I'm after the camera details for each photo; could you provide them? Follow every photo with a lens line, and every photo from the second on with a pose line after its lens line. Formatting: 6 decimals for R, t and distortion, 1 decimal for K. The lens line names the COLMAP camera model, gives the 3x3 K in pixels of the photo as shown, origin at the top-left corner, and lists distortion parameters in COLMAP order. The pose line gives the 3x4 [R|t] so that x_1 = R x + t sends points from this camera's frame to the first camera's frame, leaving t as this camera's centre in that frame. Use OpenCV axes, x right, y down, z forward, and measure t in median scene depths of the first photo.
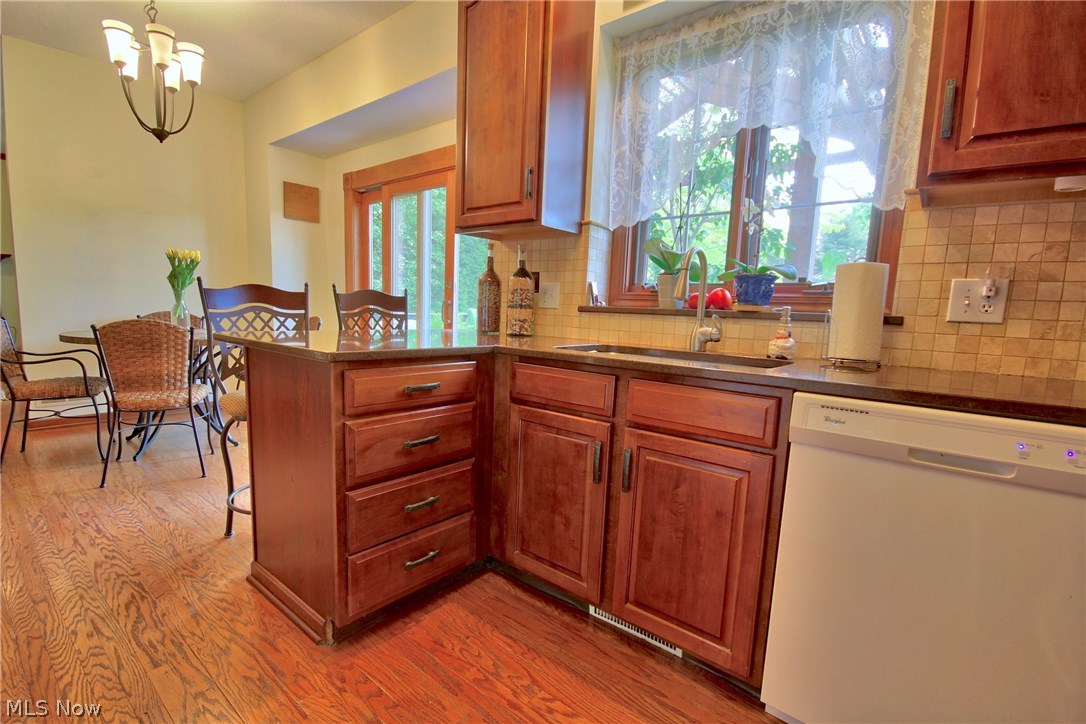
lens RADIAL K [[501.9, 0, 541.3], [0, 501.9, 377.0], [0, 0, 1]] dist [0.013285, -0.012807]
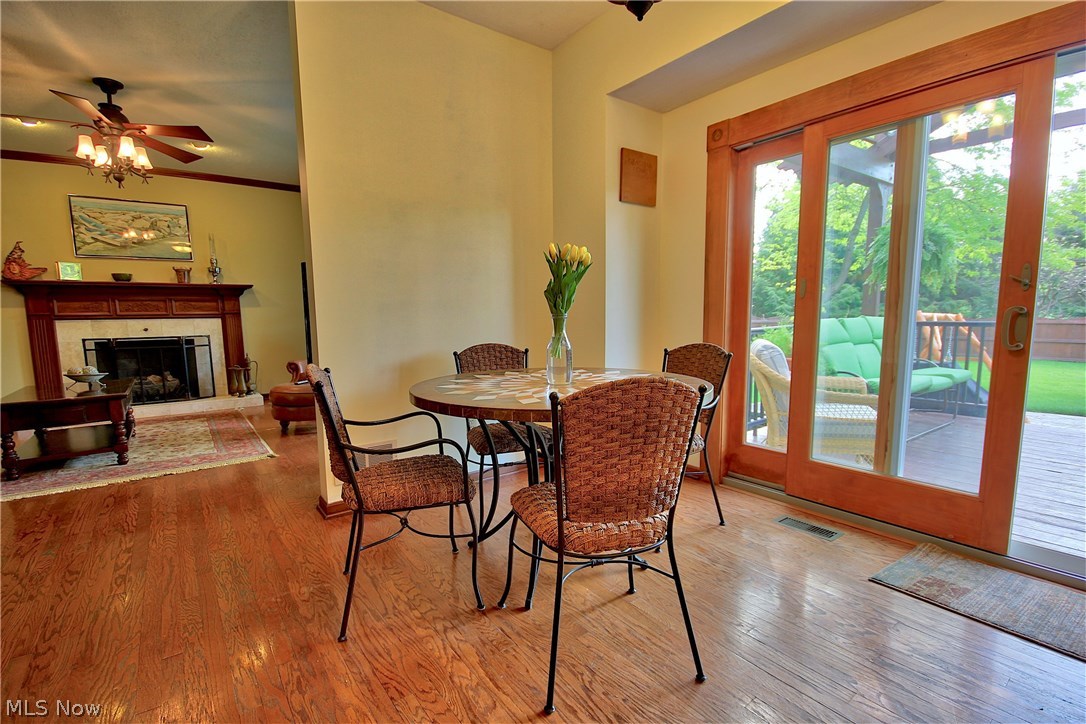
lens RADIAL K [[501.9, 0, 541.3], [0, 501.9, 377.0], [0, 0, 1]] dist [0.013285, -0.012807]
pose [[0.971930, -0.019134, -0.234490, -0.489902], [0.015434, 0.999726, -0.017604, -0.068918], [0.234762, 0.013491, 0.971959, 0.328240]]
